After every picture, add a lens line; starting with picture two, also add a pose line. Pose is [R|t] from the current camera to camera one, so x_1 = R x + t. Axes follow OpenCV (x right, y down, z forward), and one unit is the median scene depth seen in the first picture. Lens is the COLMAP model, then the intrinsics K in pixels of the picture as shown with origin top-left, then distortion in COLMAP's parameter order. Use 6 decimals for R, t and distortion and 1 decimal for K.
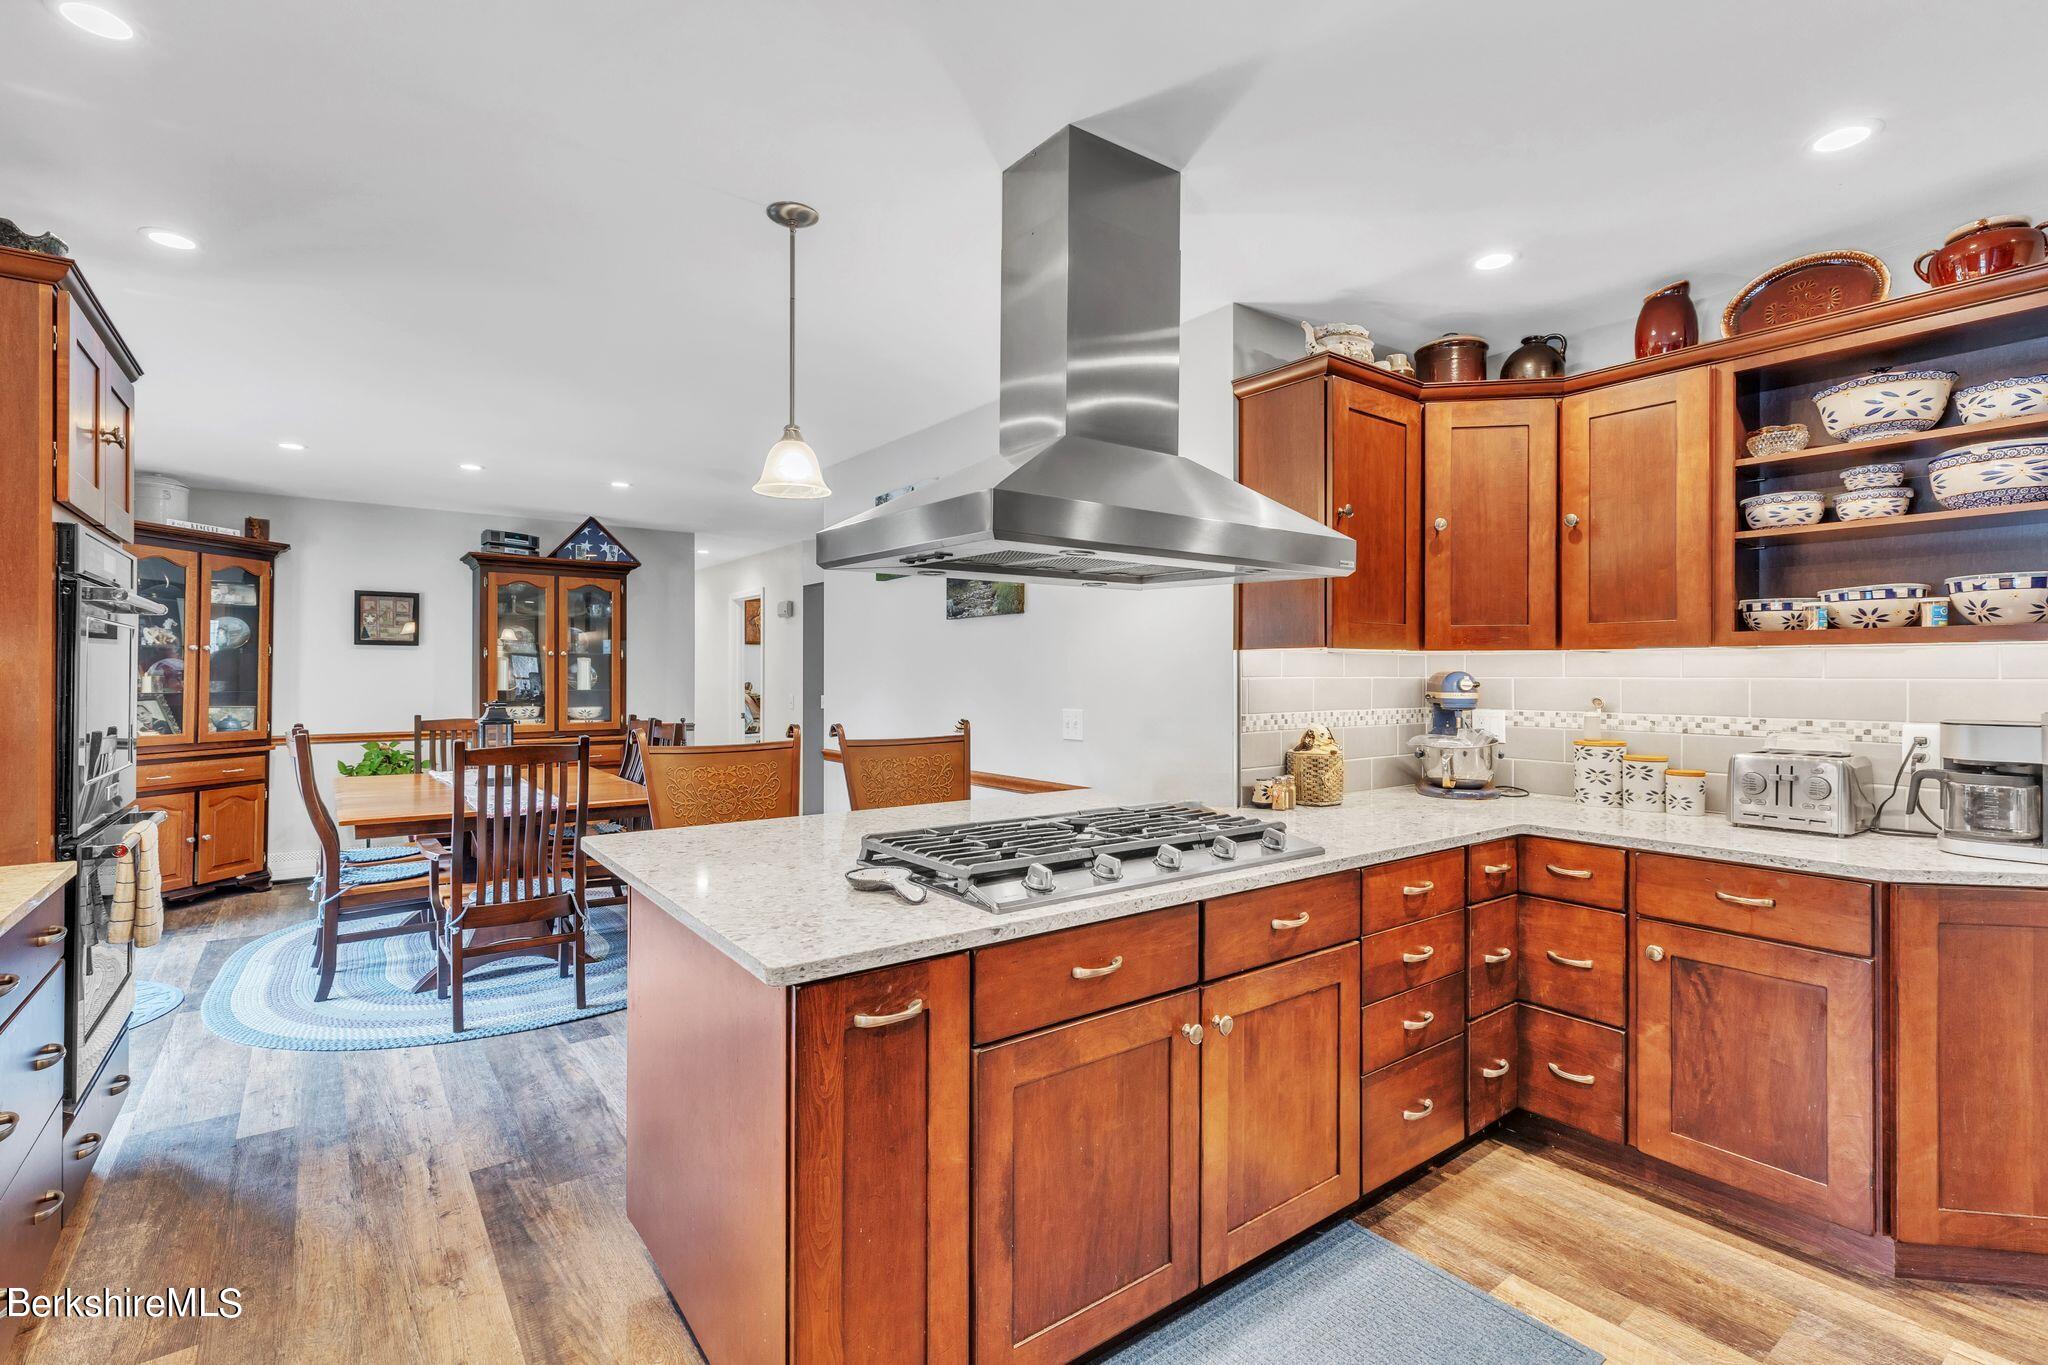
lens RADIAL K [[932.4, 0, 1018.6], [0, 932.4, 675.9], [0, 0, 1]] dist [0.004645, 0.000085]
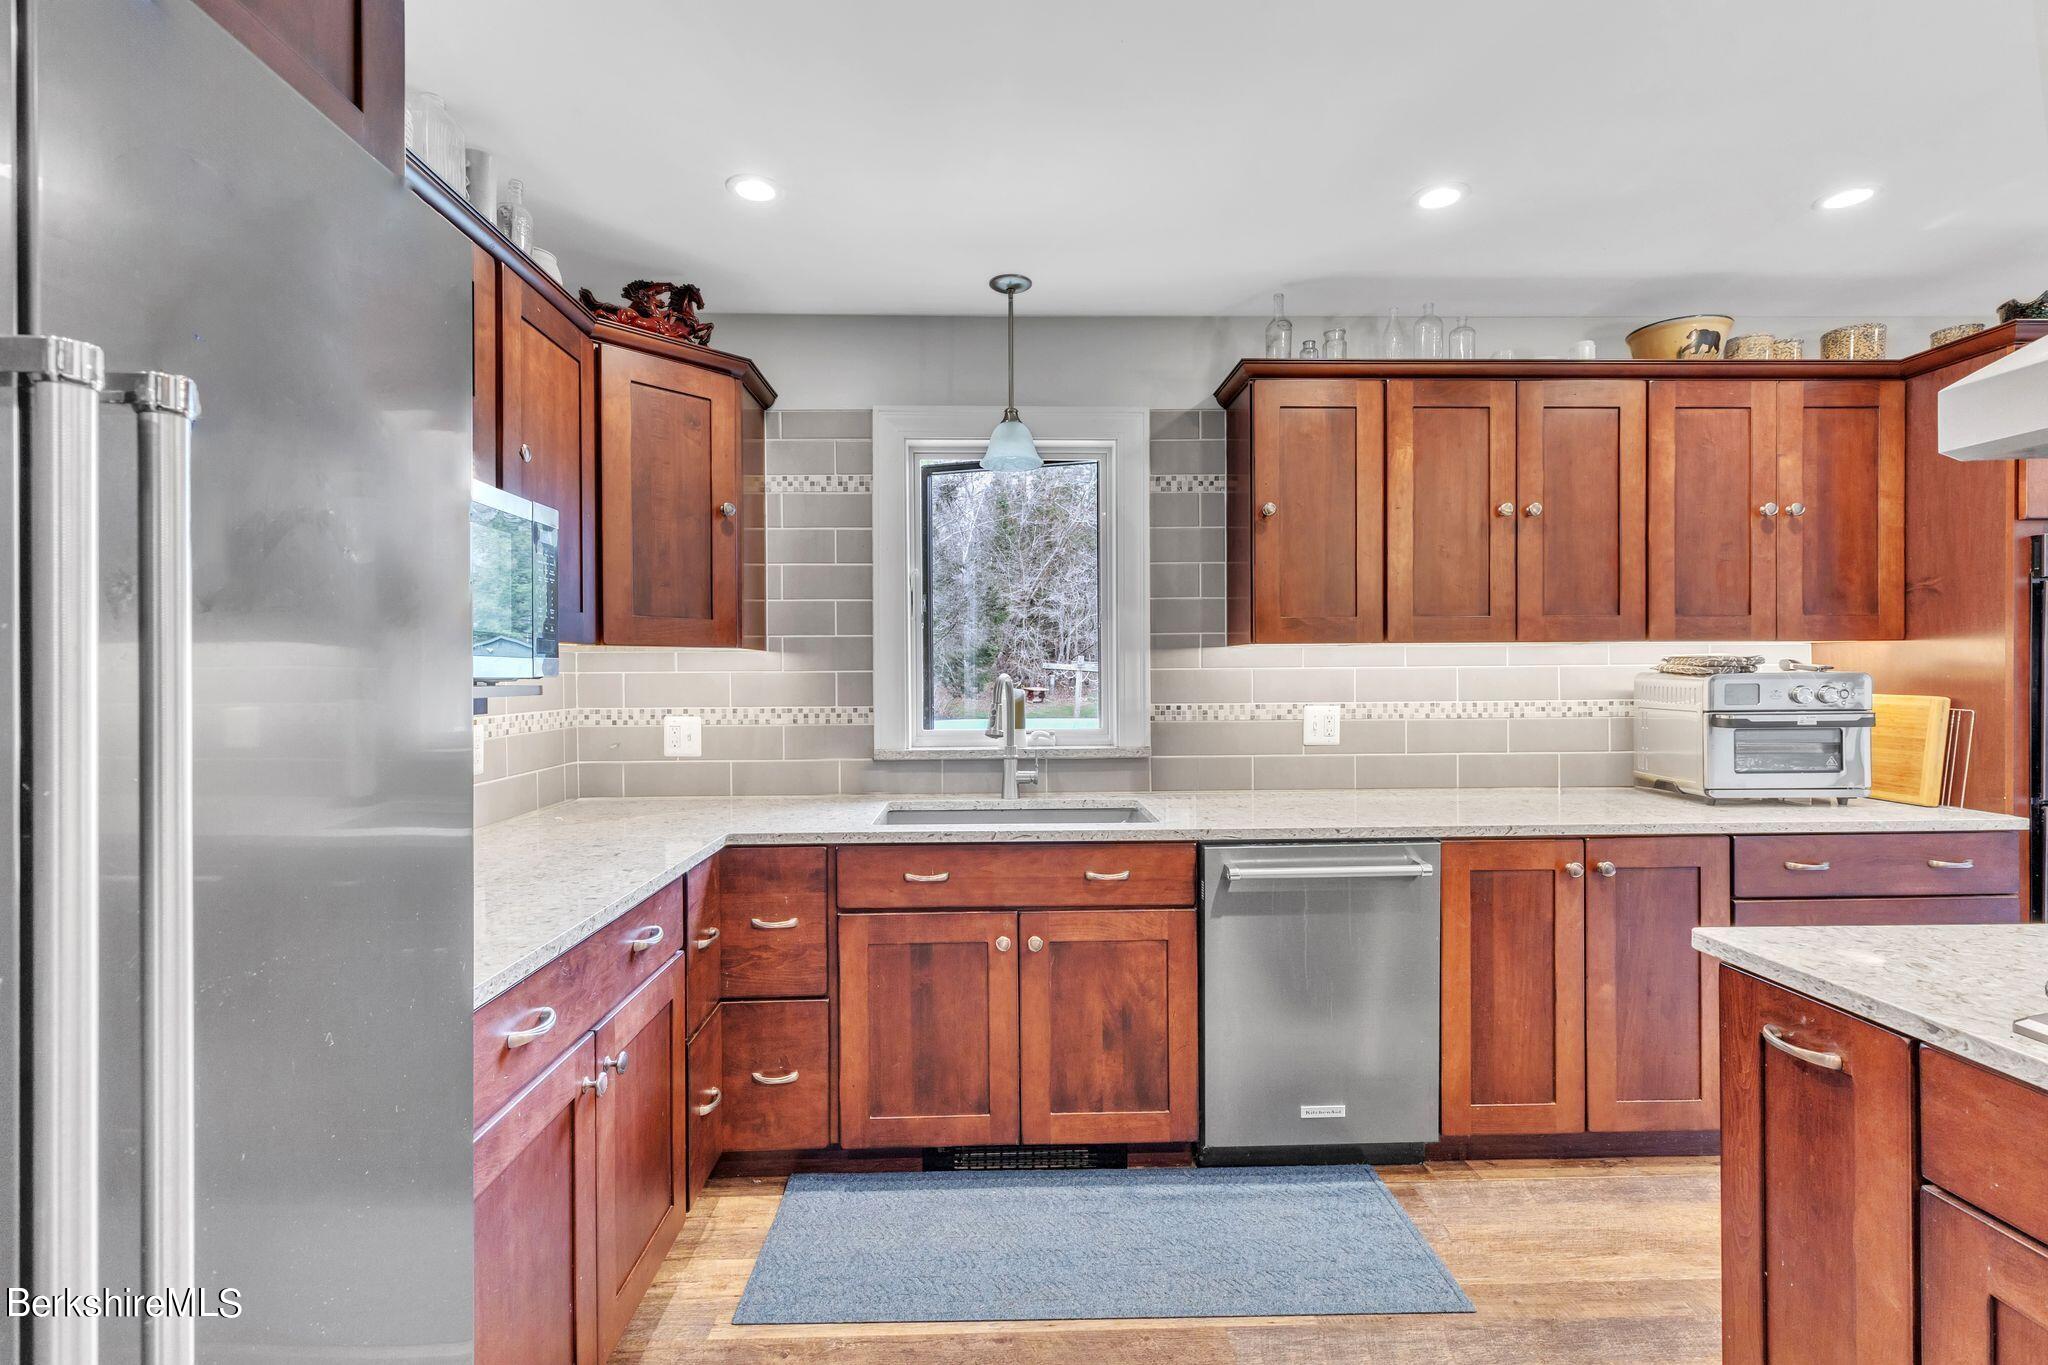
lens RADIAL K [[932.4, 0, 1018.6], [0, 932.4, 675.9], [0, 0, 1]] dist [0.004645, 0.000085]
pose [[-0.572163, 0.008389, -0.820097, 0.250247], [0.004176, 0.999965, 0.007315, 0.000714], [0.820130, 0.000761, -0.572177, 0.223576]]
